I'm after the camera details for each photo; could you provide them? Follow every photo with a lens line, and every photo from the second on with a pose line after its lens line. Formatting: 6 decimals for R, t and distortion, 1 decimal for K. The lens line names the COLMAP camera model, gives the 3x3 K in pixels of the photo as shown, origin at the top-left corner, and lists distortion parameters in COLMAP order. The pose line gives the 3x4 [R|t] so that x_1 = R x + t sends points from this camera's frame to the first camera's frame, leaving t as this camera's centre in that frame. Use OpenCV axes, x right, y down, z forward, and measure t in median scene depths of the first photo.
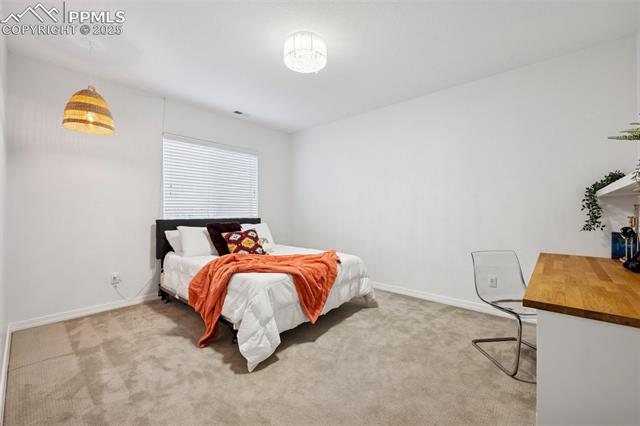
lens RADIAL K [[271.4, 0, 322.0], [0, 271.4, 206.0], [0, 0, 1]] dist [-0.000217, -0.000640]
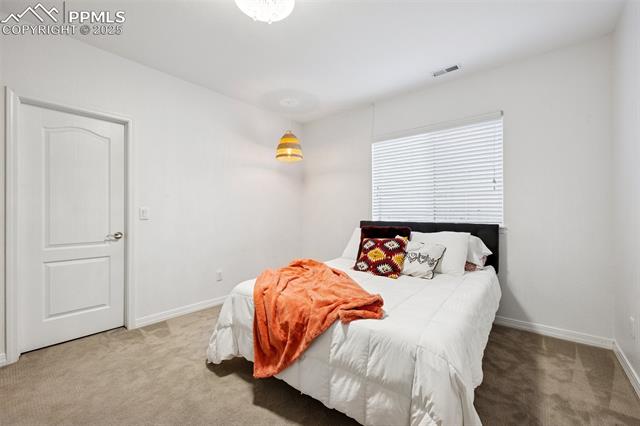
lens RADIAL K [[266.6, 0, 320.0], [0, 266.6, 213.0], [0, 0, 1]] dist [-0.000319, -0.000155]
pose [[0.010677, -0.003089, -0.999938, 0.494565], [0.021377, 0.999767, -0.002860, 0.019415], [0.999714, -0.021345, 0.010741, 0.896721]]
